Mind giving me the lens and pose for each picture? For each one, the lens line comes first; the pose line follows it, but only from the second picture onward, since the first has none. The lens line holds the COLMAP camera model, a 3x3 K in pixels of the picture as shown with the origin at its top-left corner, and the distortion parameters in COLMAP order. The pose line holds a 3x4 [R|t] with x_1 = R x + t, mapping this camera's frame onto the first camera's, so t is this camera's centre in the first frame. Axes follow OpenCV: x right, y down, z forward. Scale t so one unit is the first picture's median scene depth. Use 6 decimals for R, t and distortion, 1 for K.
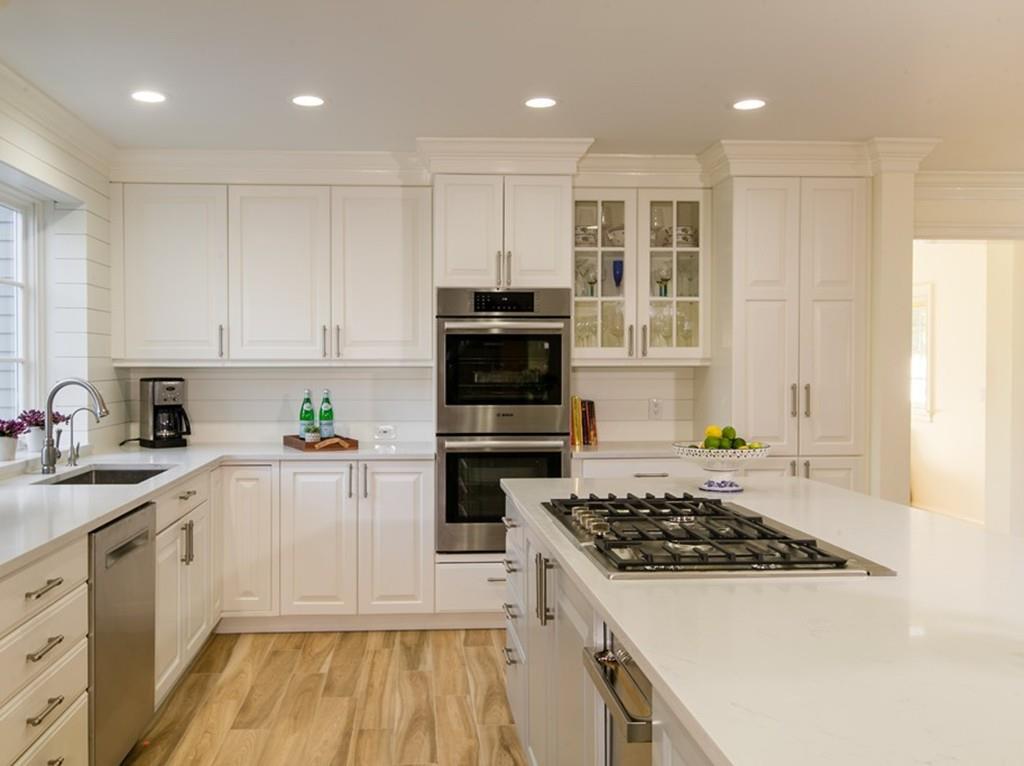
lens RADIAL K [[896.0, 0, 443.2], [0, 896.0, 381.1], [0, 0, 1]] dist [-0.005702, -0.005073]
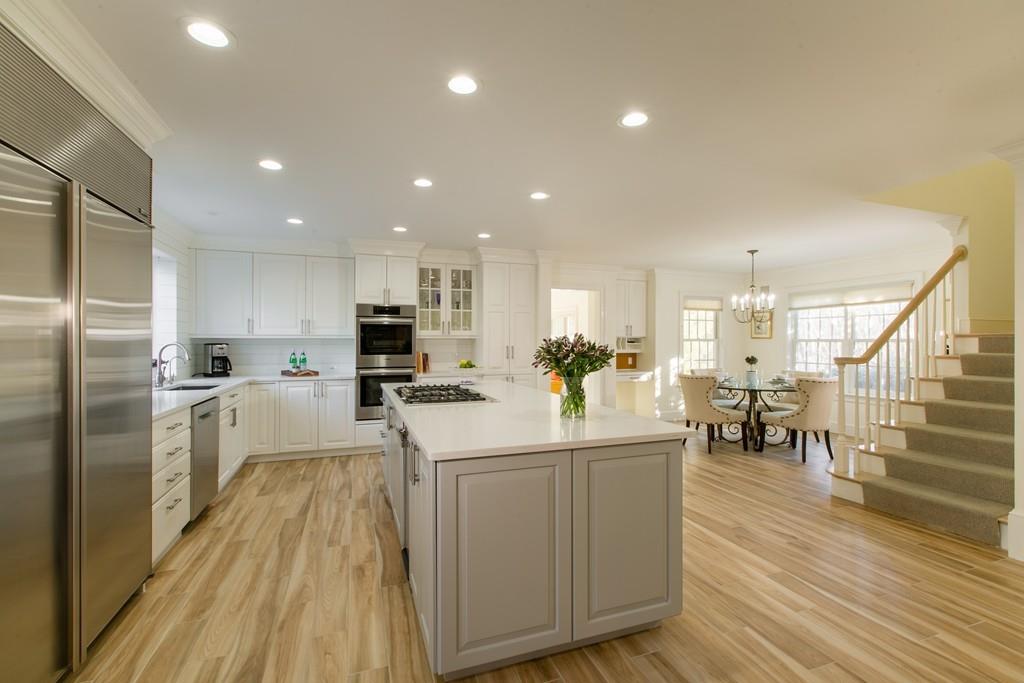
lens RADIAL K [[452.6, 0, 512.0], [0, 452.6, 341.5], [0, 0, 1]] dist [0.001470, 0.000043]
pose [[0.954886, 0.001134, 0.296971, 0.029284], [0.003936, 0.999857, -0.016472, 0.012733], [-0.296947, 0.016898, 0.954745, -0.213694]]
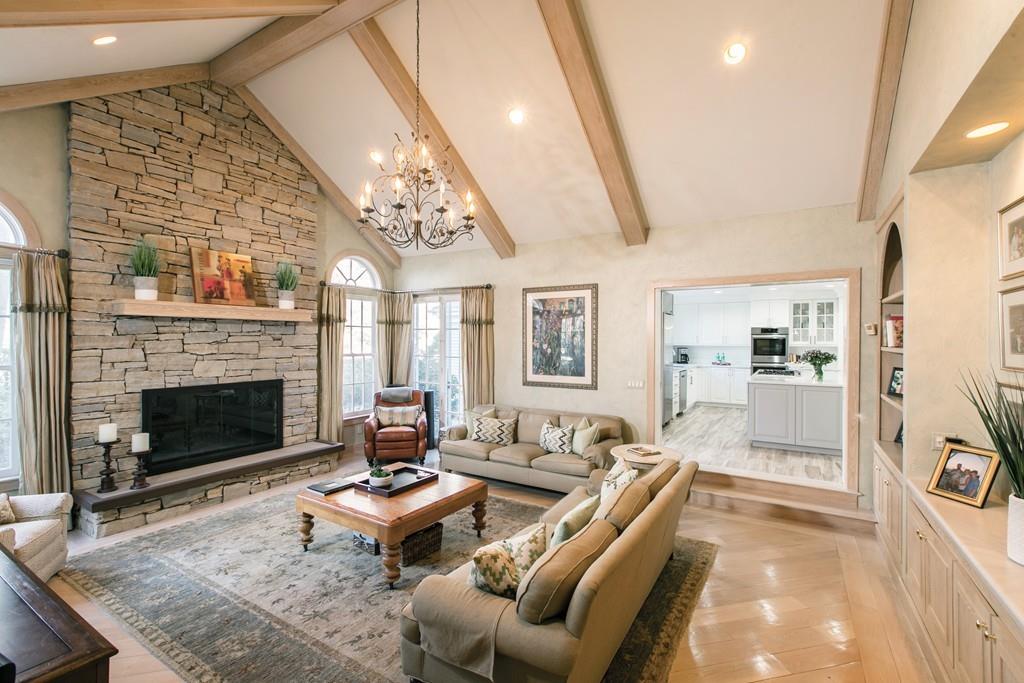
lens RADIAL K [[452.6, 0, 512.0], [0, 452.6, 341.5], [0, 0, 1]] dist [0.001470, 0.000043]
pose [[0.826765, 0.004087, -0.562533, 0.261414], [-0.011733, 0.999881, -0.009979, -0.003575], [0.562425, 0.014851, 0.826715, -1.399869]]
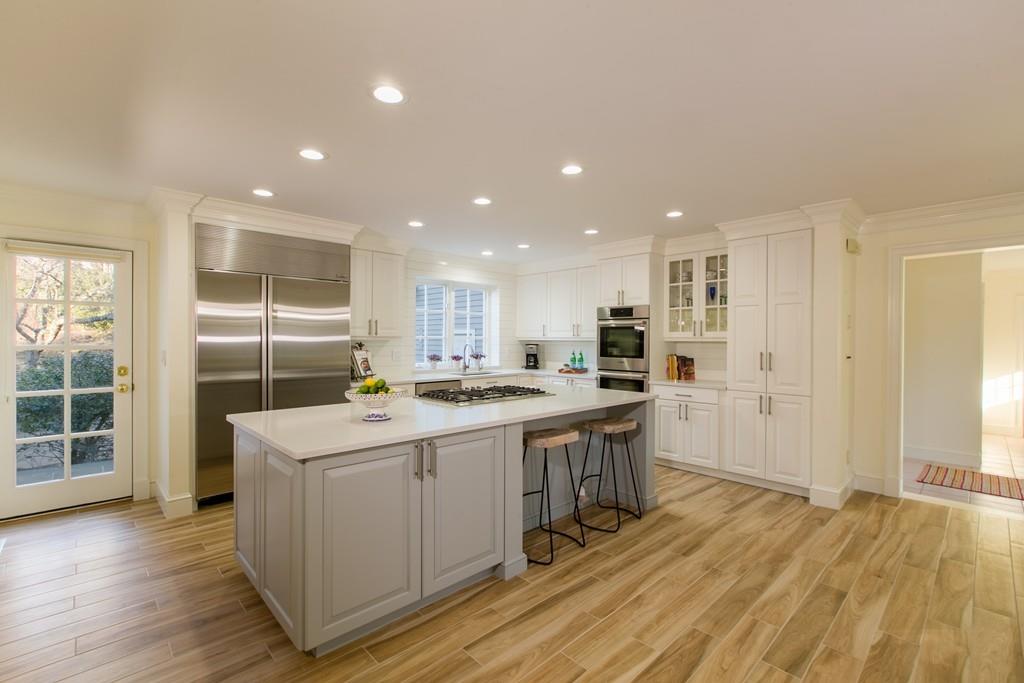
lens RADIAL K [[452.6, 0, 512.0], [0, 452.6, 341.5], [0, 0, 1]] dist [0.001470, 0.000043]
pose [[0.658278, 0.009683, -0.752713, 0.752527], [-0.021536, 0.999750, -0.005974, -0.001662], [0.752467, 0.020143, 0.658322, 0.033252]]
